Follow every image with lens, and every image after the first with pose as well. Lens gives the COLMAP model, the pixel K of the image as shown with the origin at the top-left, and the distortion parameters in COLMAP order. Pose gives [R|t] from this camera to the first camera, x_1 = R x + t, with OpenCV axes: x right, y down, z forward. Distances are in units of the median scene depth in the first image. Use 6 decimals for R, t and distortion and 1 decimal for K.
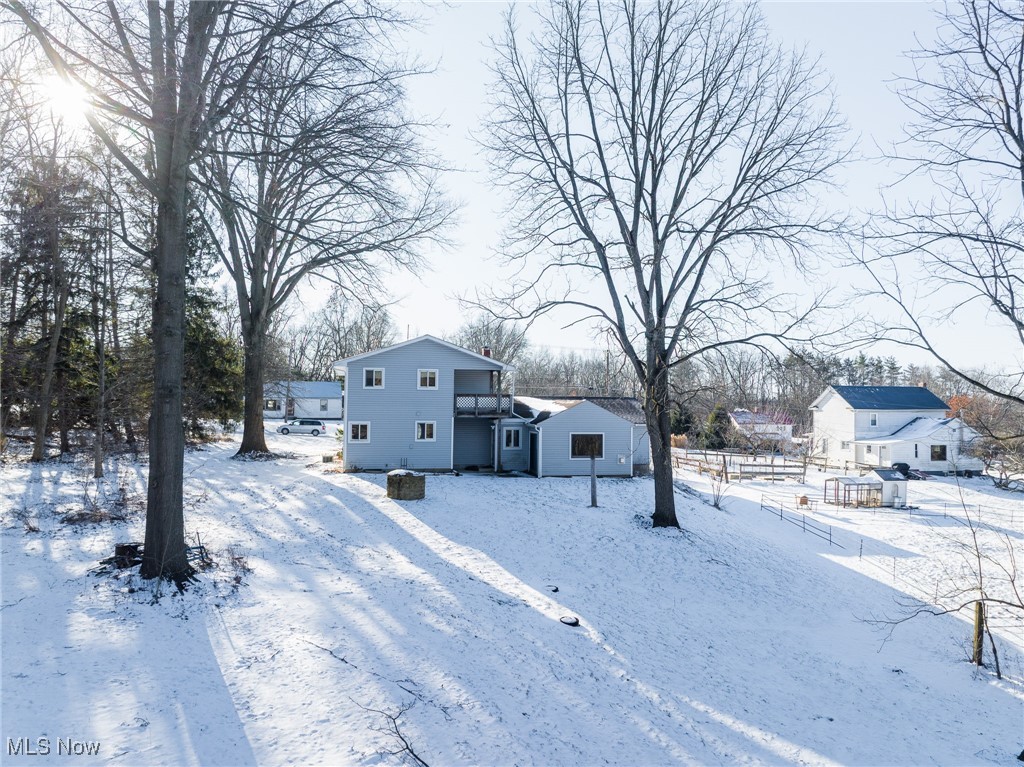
lens RADIAL K [[707.6, 0, 512.0], [0, 707.6, 383.5], [0, 0, 1]] dist [-0.047017, 0.021415]
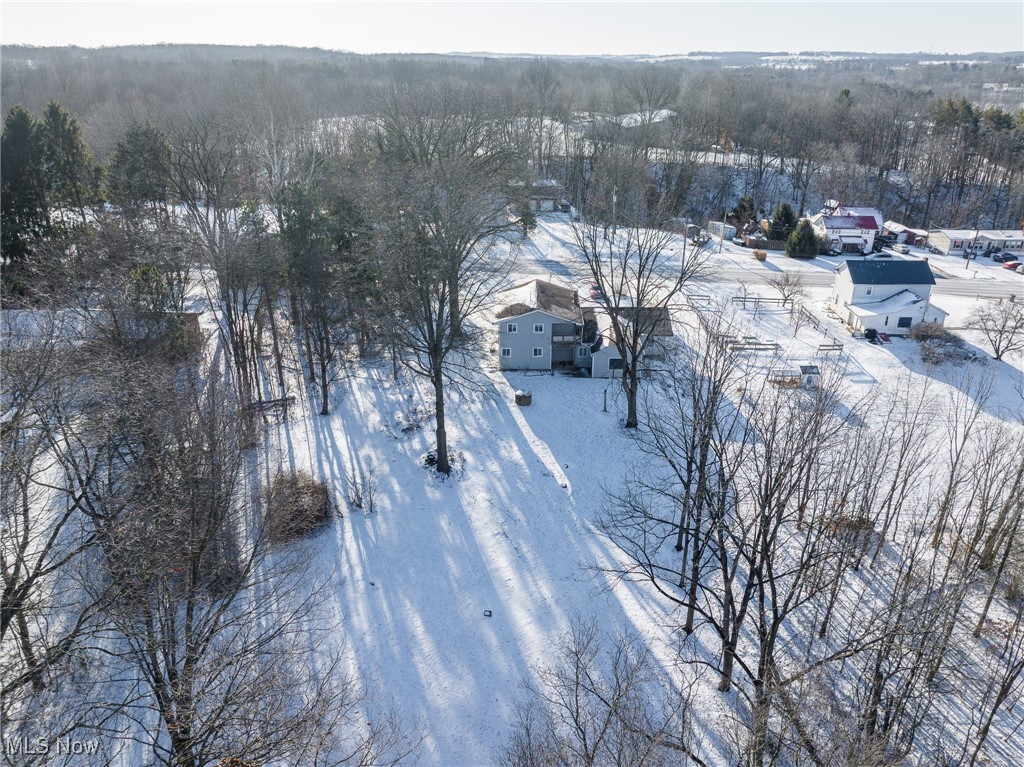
lens RADIAL K [[707.6, 0, 512.0], [0, 707.6, 383.5], [0, 0, 1]] dist [-0.047017, 0.021415]
pose [[0.968946, 0.083295, -0.232821, 0.409779], [0.034751, 0.886341, 0.461727, -1.132915], [0.244818, -0.455479, 0.855922, -1.146657]]
